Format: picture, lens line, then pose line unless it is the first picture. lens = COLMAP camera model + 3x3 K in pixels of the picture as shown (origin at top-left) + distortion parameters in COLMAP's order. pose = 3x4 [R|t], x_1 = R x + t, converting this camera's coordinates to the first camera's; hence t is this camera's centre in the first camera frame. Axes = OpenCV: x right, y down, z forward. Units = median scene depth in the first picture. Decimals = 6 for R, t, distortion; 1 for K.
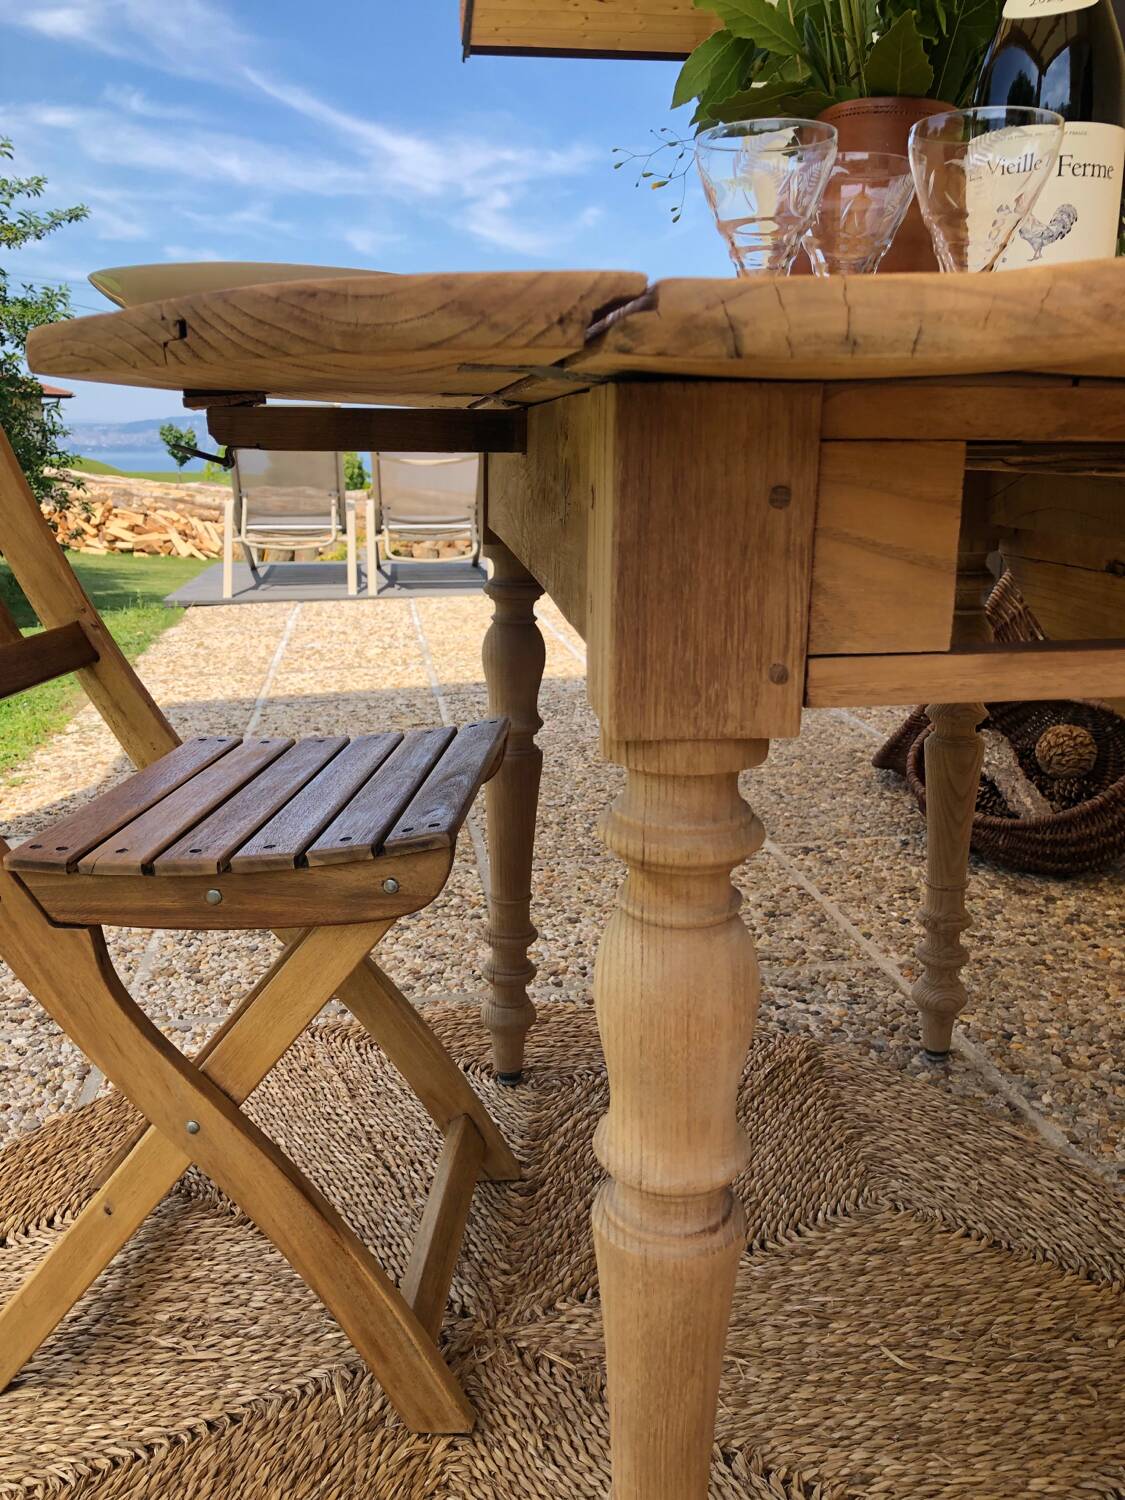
lens RADIAL K [[1213.3, 0, 566.9], [0, 1213.3, 760.7], [0, 0, 1]] dist [0.003930, 0.018322]
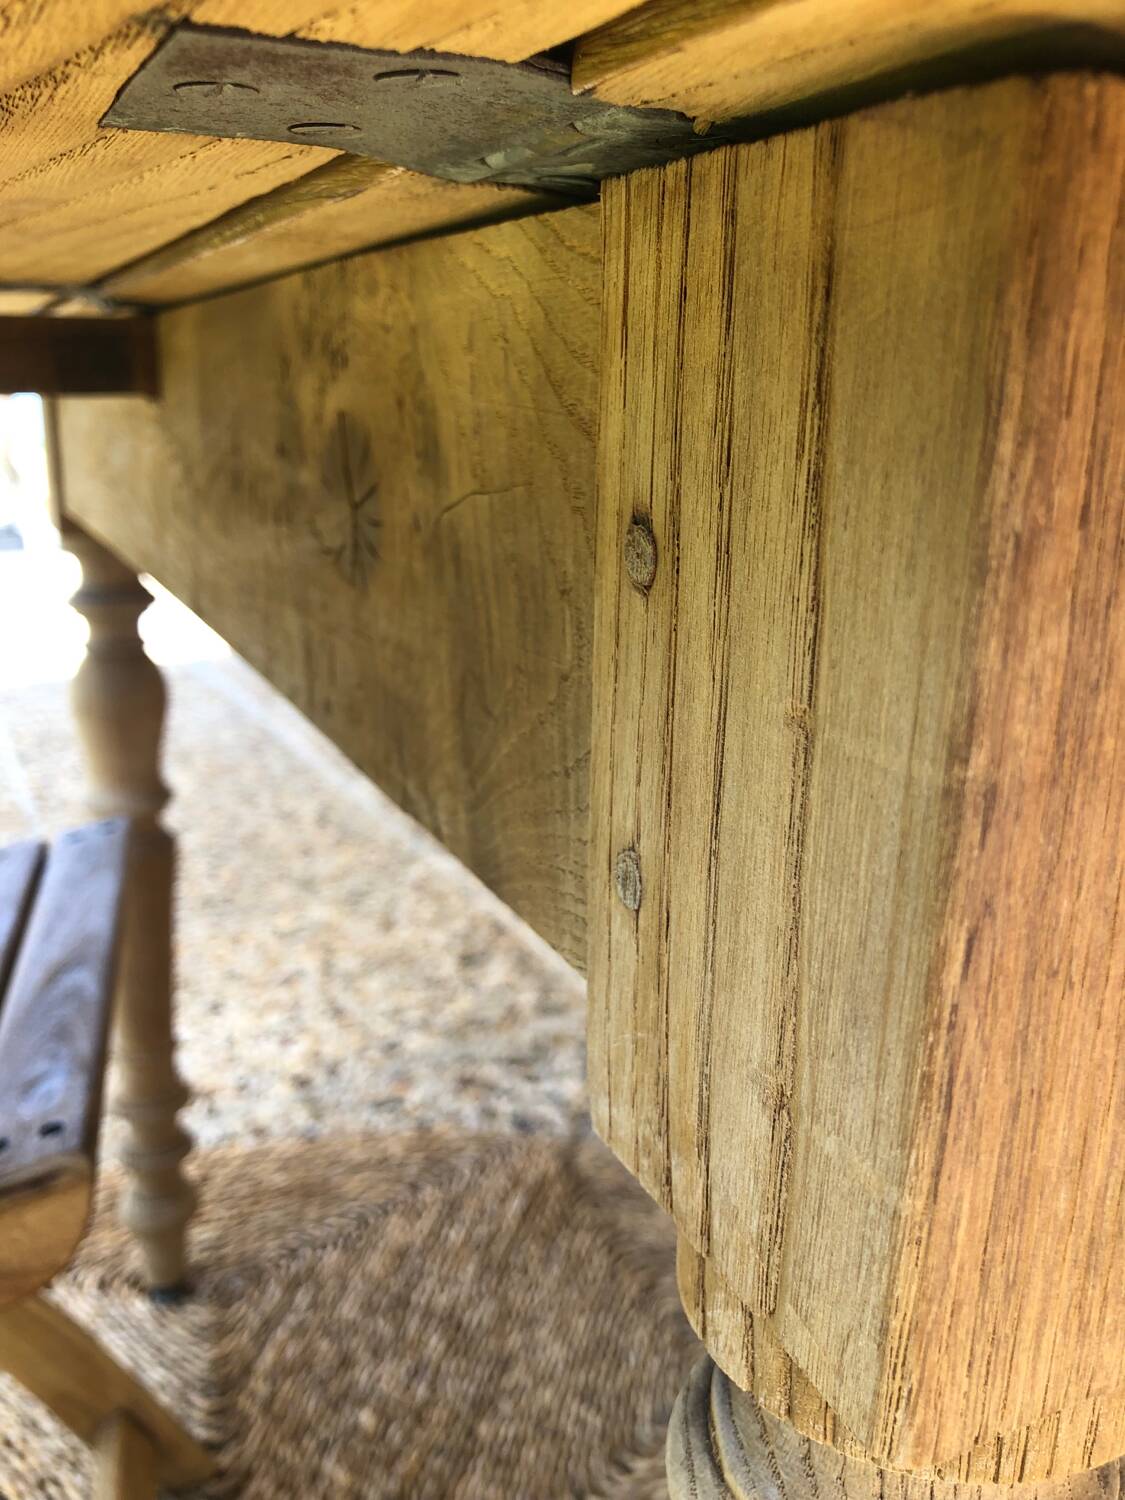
lens RADIAL K [[1236.1, 0, 562.5], [0, 1236.1, 750.0], [0, 0, 1]] dist [-0.007543, -0.005593]
pose [[0.941801, -0.095742, 0.322250, -0.038602], [0.084600, 0.995237, 0.048439, -0.075298], [-0.325353, -0.018358, 0.945414, 0.288692]]
